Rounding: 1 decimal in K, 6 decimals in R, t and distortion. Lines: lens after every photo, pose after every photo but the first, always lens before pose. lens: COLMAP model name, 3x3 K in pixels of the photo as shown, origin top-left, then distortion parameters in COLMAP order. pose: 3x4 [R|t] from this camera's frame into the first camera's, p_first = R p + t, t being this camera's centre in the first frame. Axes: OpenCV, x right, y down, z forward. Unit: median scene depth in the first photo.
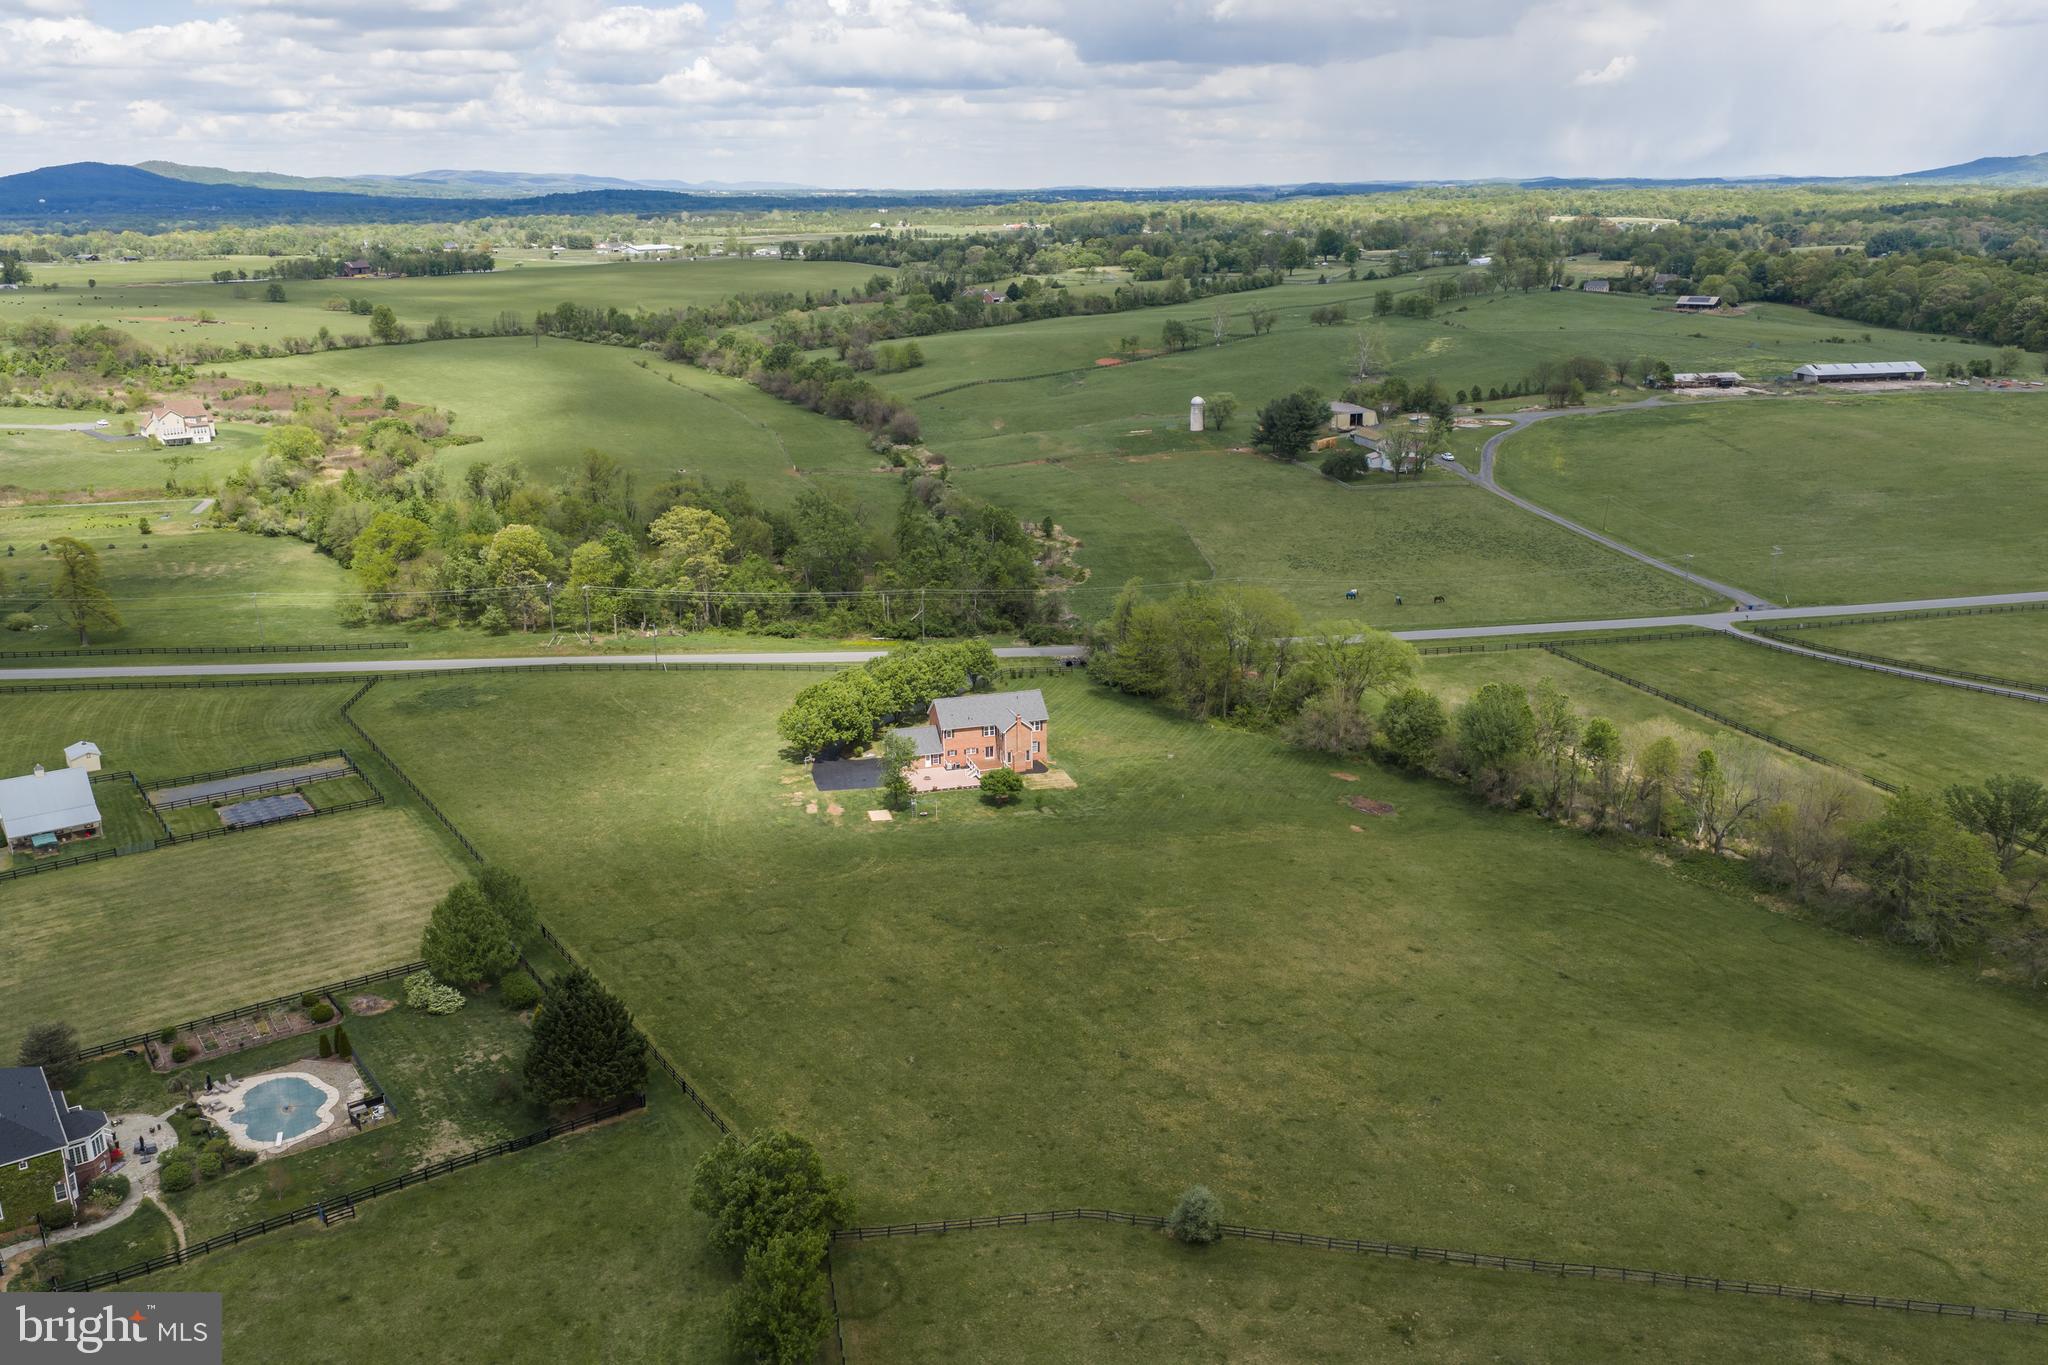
lens RADIAL K [[1646.1, 0, 1029.3], [0, 1646.1, 797.9], [0, 0, 1]] dist [0.012193, -0.017484]
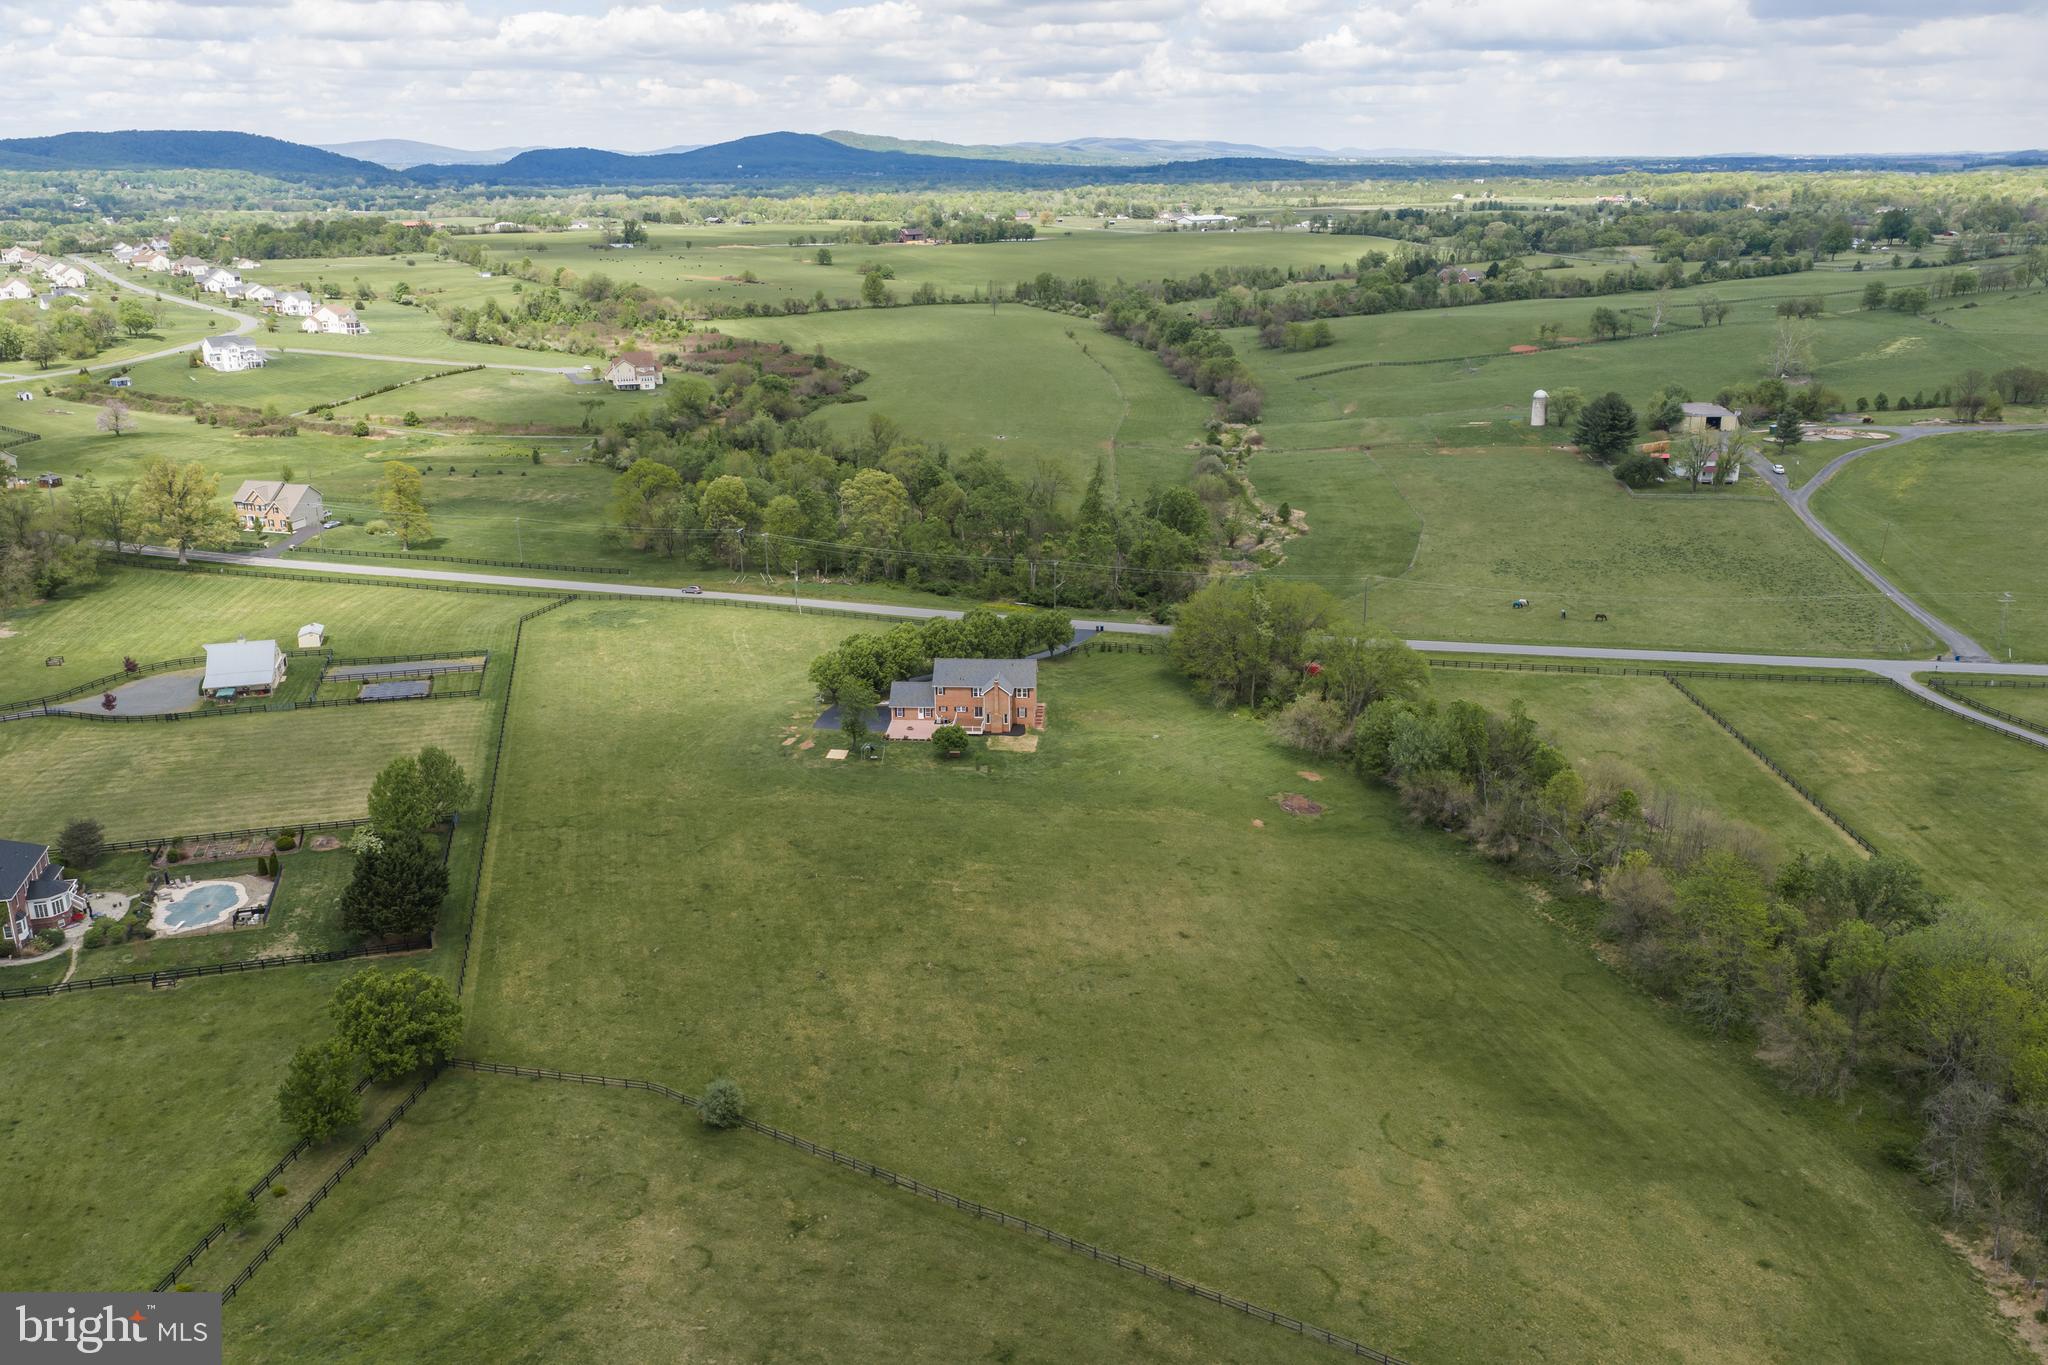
lens RADIAL K [[1646.1, 0, 1029.3], [0, 1646.1, 797.9], [0, 0, 1]] dist [0.012193, -0.017484]
pose [[0.936159, 0.129010, -0.327052, 0.166082], [-0.123209, 0.991634, 0.038487, -0.007866], [0.329282, 0.004266, 0.944222, -0.005585]]
